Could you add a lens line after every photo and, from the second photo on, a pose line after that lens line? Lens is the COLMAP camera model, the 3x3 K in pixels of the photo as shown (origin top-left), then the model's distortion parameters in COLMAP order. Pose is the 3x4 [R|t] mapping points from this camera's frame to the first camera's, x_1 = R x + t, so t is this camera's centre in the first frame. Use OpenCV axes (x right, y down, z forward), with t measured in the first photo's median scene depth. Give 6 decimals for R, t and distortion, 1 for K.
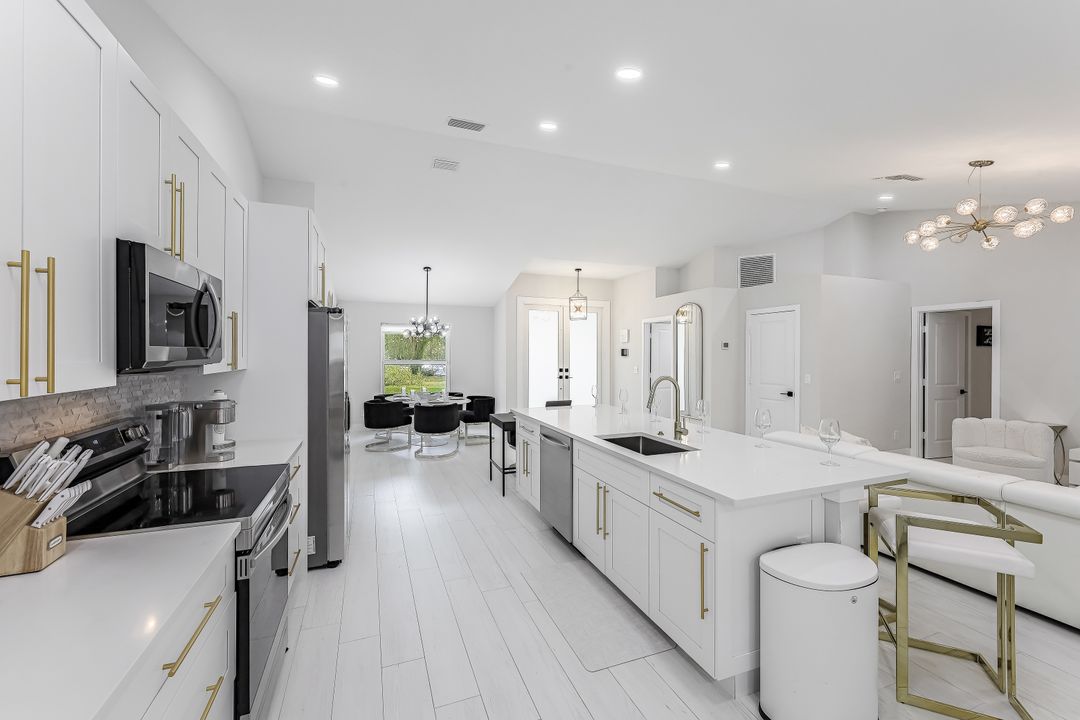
lens RADIAL K [[435.1, 0, 540.0], [0, 435.1, 351.9], [0, 0, 1]] dist [-0.002617, -0.000035]
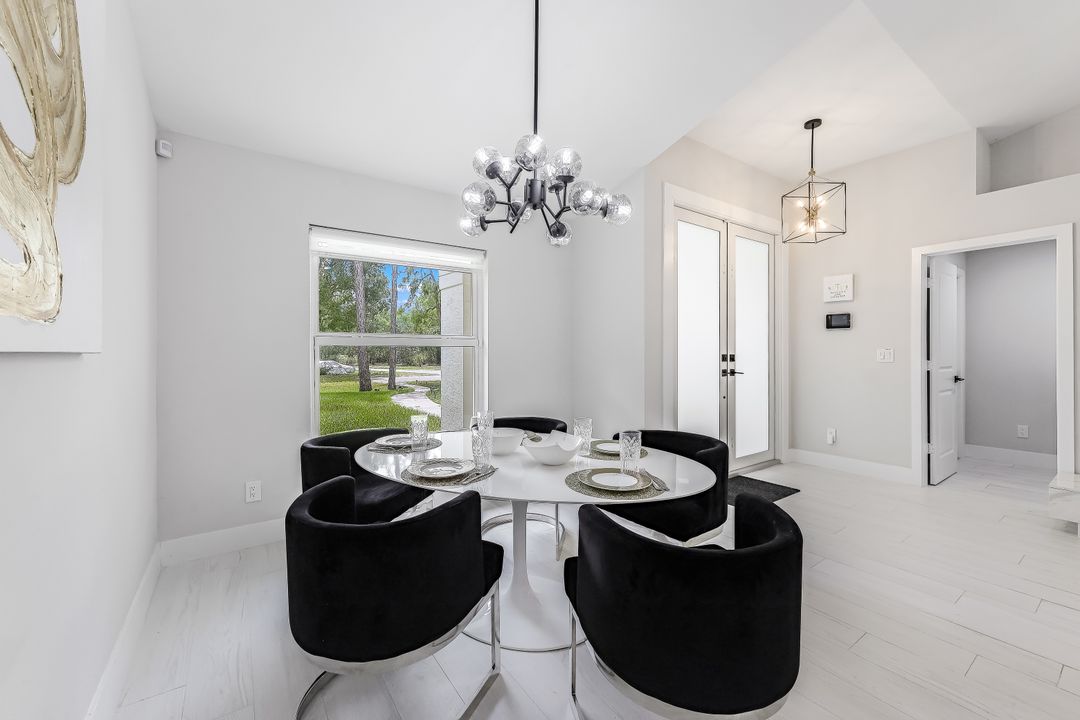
lens RADIAL K [[435.1, 0, 542.9], [0, 435.1, 357.6], [0, 0, 1]] dist [-0.002617, -0.000035]
pose [[0.971940, -0.005448, 0.235165, -0.256343], [0.002897, 0.999933, 0.011193, 0.036161], [-0.235210, -0.010198, 0.971891, 0.592916]]
